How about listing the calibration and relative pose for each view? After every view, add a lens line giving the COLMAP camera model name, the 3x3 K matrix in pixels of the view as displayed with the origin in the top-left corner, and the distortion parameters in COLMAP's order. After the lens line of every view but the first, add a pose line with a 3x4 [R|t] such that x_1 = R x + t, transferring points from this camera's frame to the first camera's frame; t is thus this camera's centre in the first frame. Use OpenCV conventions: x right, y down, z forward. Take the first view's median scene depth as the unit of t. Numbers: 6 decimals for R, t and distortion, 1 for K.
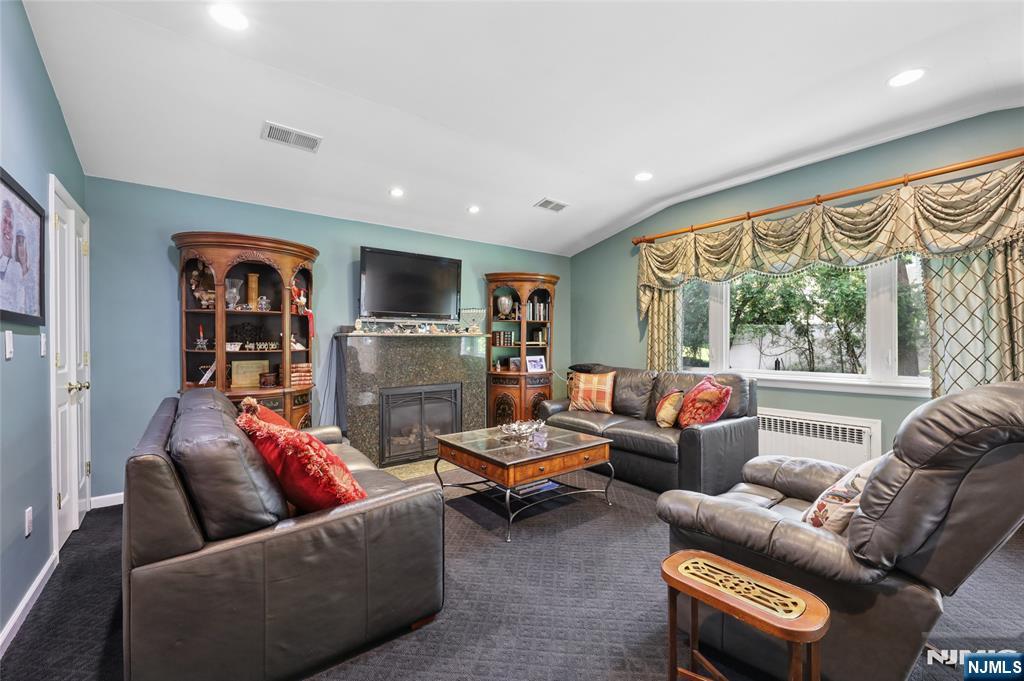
lens RADIAL K [[415.1, 0, 517.1], [0, 415.1, 341.4], [0, 0, 1]] dist [-0.000941, -0.000738]
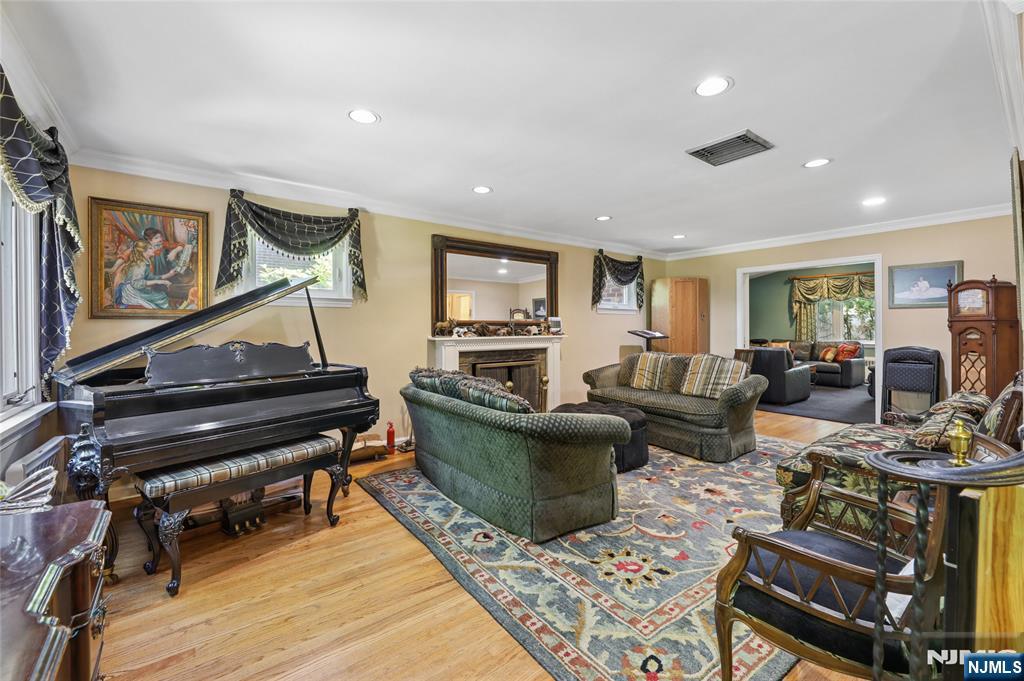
lens RADIAL K [[415.1, 0, 510.0], [0, 415.1, 326.1], [0, 0, 1]] dist [-0.000941, -0.000738]
pose [[0.999928, 0.003502, -0.011487, -1.155663], [-0.003479, 0.999992, 0.001968, -0.007002], [0.011494, -0.001928, 0.999932, -1.144854]]
